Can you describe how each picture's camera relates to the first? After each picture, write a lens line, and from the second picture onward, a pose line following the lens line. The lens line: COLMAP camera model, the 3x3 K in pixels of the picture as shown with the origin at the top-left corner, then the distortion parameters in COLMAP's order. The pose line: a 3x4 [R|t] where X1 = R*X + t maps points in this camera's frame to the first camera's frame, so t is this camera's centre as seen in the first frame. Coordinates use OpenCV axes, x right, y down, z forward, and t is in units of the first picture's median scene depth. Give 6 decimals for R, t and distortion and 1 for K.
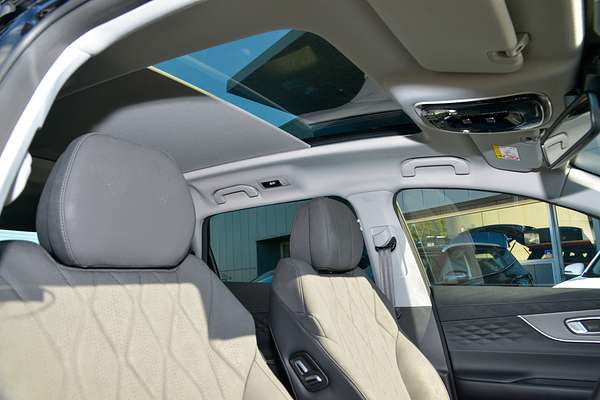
lens RADIAL K [[455.2, 0, 302.8], [0, 455.2, 211.4], [0, 0, 1]] dist [-0.083363, 0.075607]
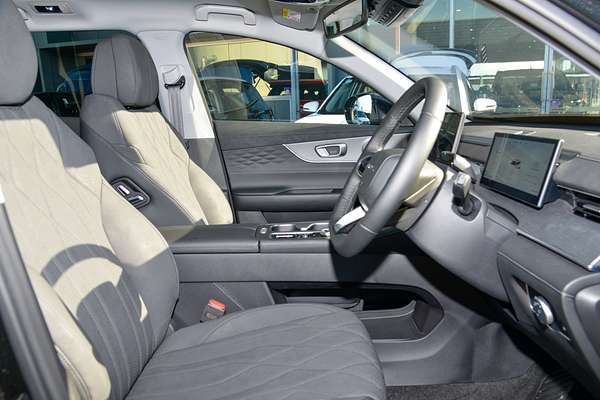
lens RADIAL K [[455.2, 0, 302.8], [0, 455.2, 211.4], [0, 0, 1]] dist [-0.083363, 0.075607]
pose [[0.862777, -0.092915, 0.496974, -0.128694], [-0.089998, 0.939044, 0.331808, -0.024091], [-0.497510, -0.331003, 0.801823, -0.133427]]
